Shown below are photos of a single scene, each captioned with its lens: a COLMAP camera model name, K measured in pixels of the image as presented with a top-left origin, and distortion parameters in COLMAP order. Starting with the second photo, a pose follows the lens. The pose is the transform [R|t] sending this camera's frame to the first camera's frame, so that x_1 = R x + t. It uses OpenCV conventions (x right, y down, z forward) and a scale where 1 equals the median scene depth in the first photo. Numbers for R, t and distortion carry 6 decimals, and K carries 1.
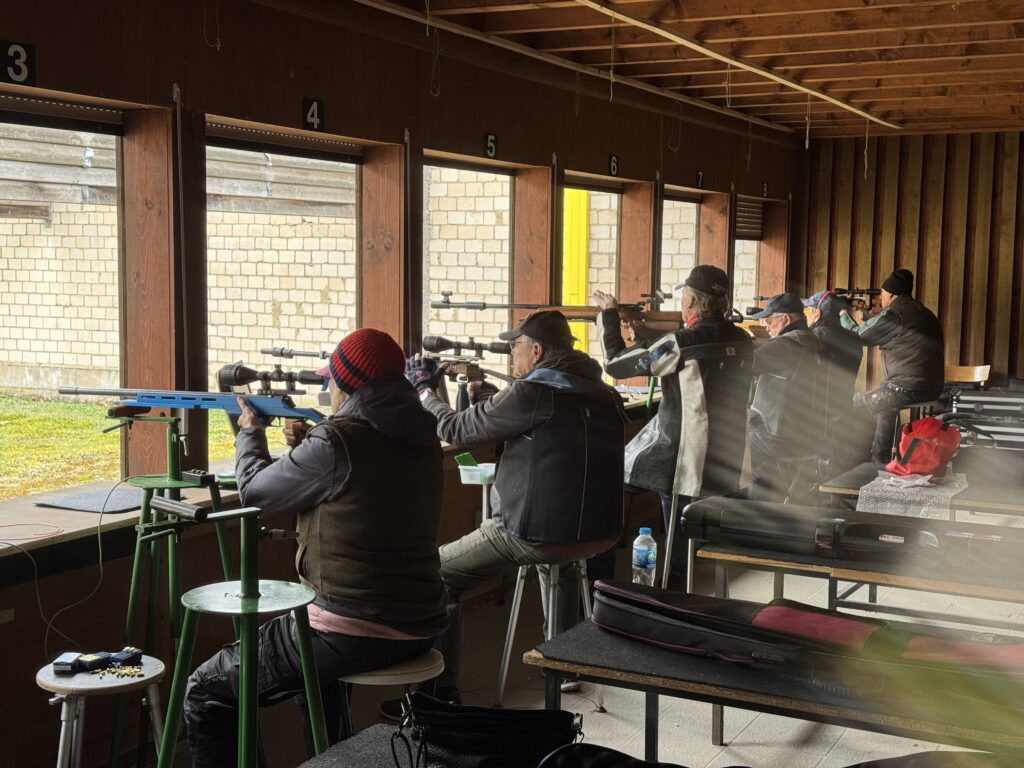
lens RADIAL K [[1423.6, 0, 502.1], [0, 1423.6, 370.5], [0, 0, 1]] dist [0.170275, 0.000000]
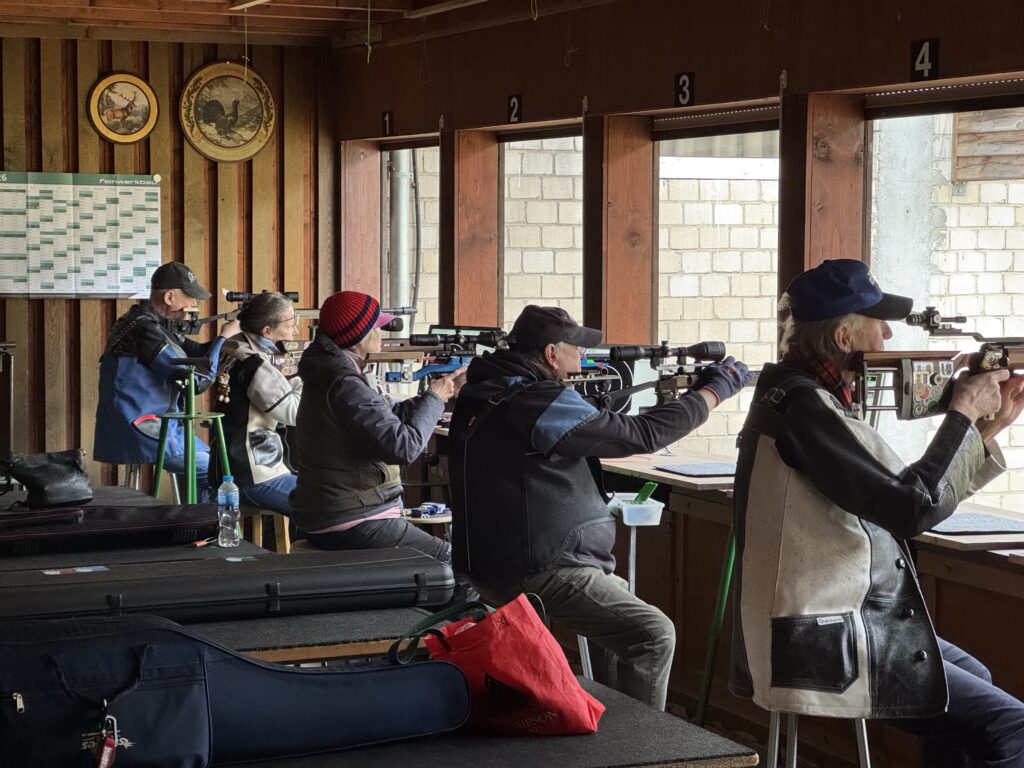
lens RADIAL K [[2260.2, 0, 512.0], [0, 2260.2, 382.2], [0, 0, 1]] dist [0.236131, 0.000000]
pose [[-0.629728, 0.032913, -0.776118, 1.025717], [-0.078285, 0.991327, 0.105558, -0.128180], [0.772861, 0.127231, -0.621690, 1.726032]]
